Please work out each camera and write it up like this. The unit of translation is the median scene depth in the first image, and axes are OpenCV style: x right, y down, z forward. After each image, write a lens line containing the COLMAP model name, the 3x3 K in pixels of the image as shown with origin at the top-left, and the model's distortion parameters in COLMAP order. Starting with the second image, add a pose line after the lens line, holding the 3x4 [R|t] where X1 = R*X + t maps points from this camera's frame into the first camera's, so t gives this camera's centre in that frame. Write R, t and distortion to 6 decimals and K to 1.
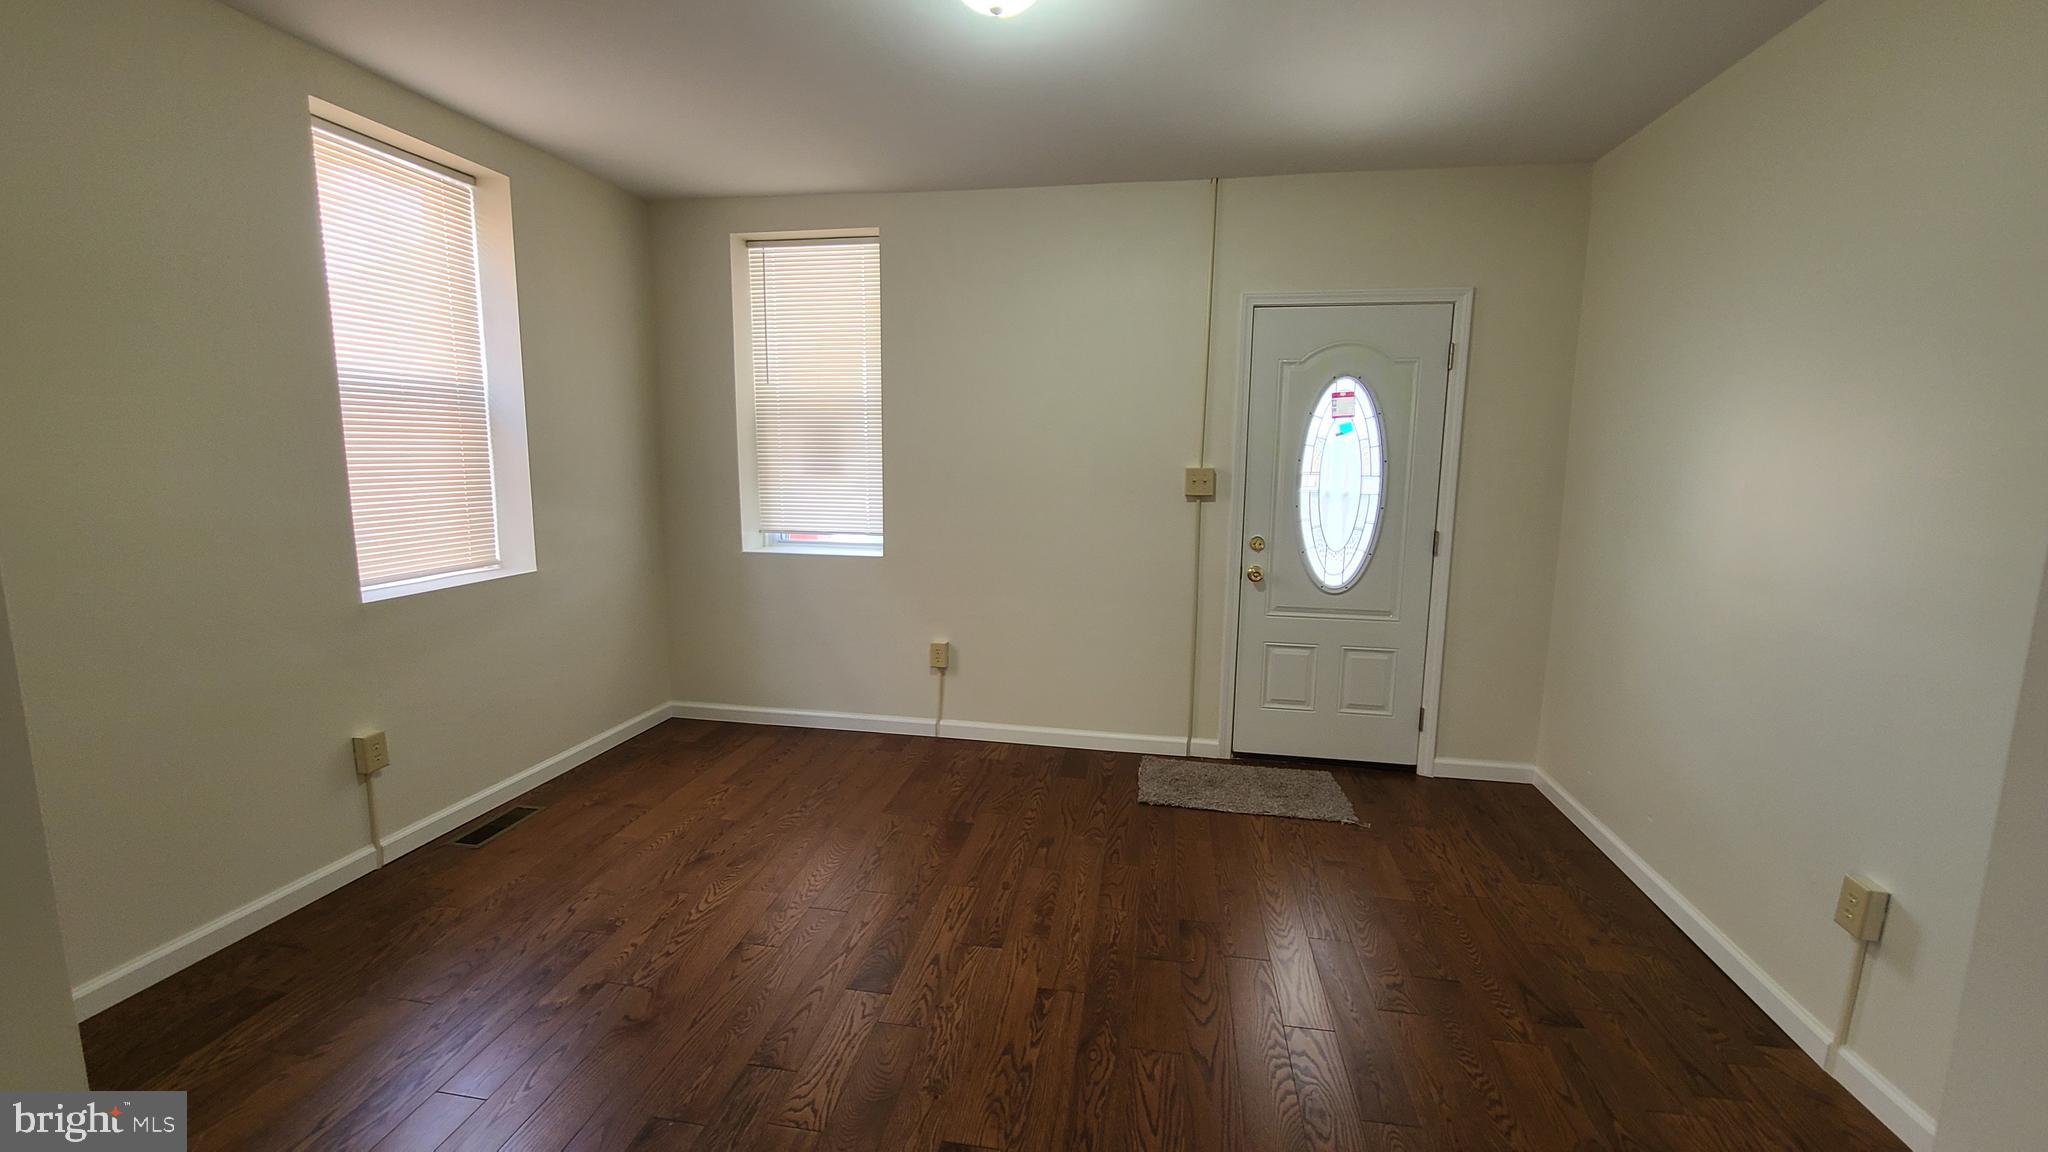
lens RADIAL K [[843.7, 0, 1019.5], [0, 843.7, 570.4], [0, 0, 1]] dist [0.000590, -0.000275]
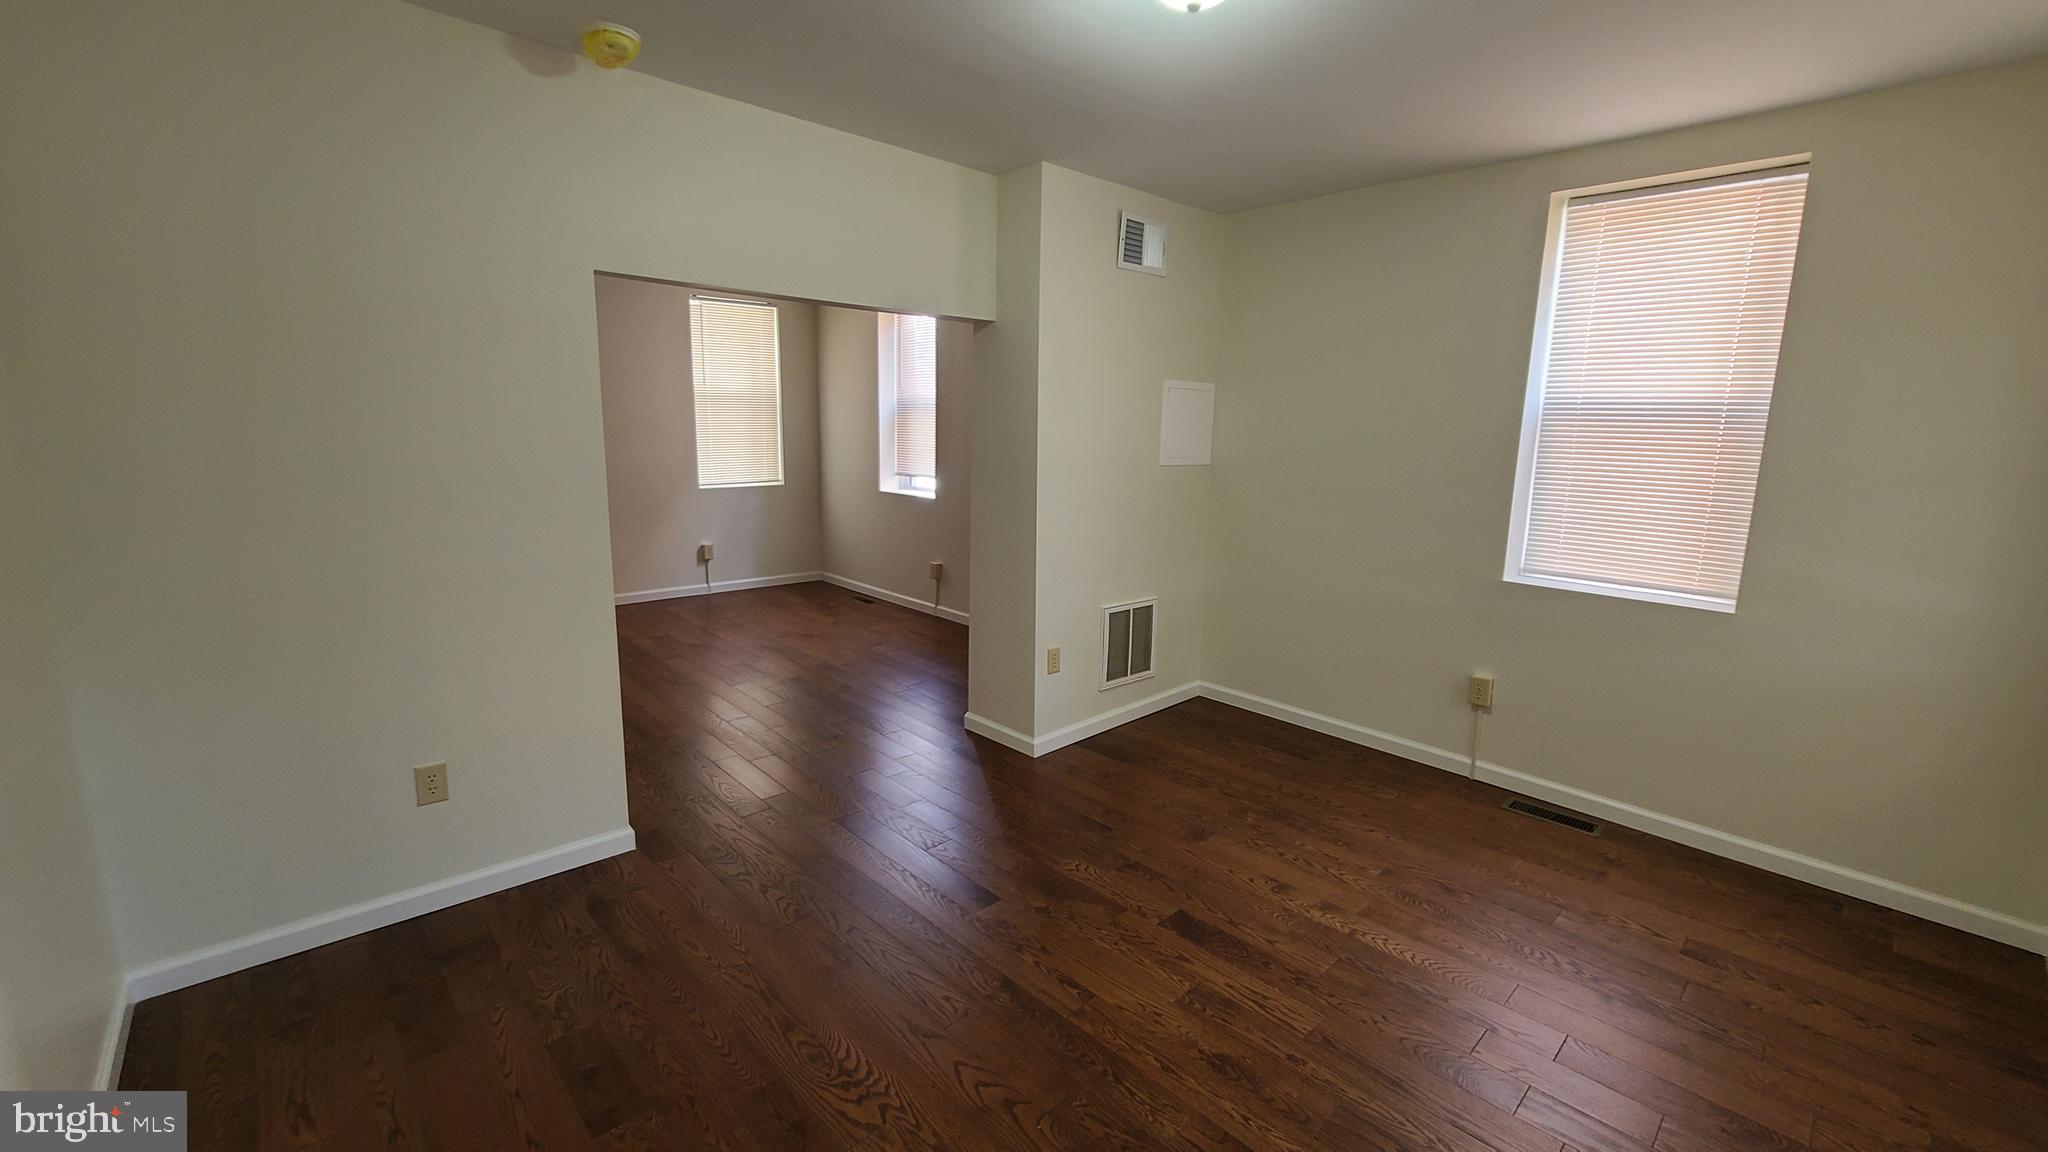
lens RADIAL K [[828.8, 0, 1033.6], [0, 828.8, 572.5], [0, 0, 1]] dist [-0.001655, -0.000983]
pose [[-0.590355, 0.120750, -0.798060, 0.488829], [-0.146169, 0.956404, 0.252836, -0.139637], [0.793798, 0.265915, -0.546968, 0.828143]]
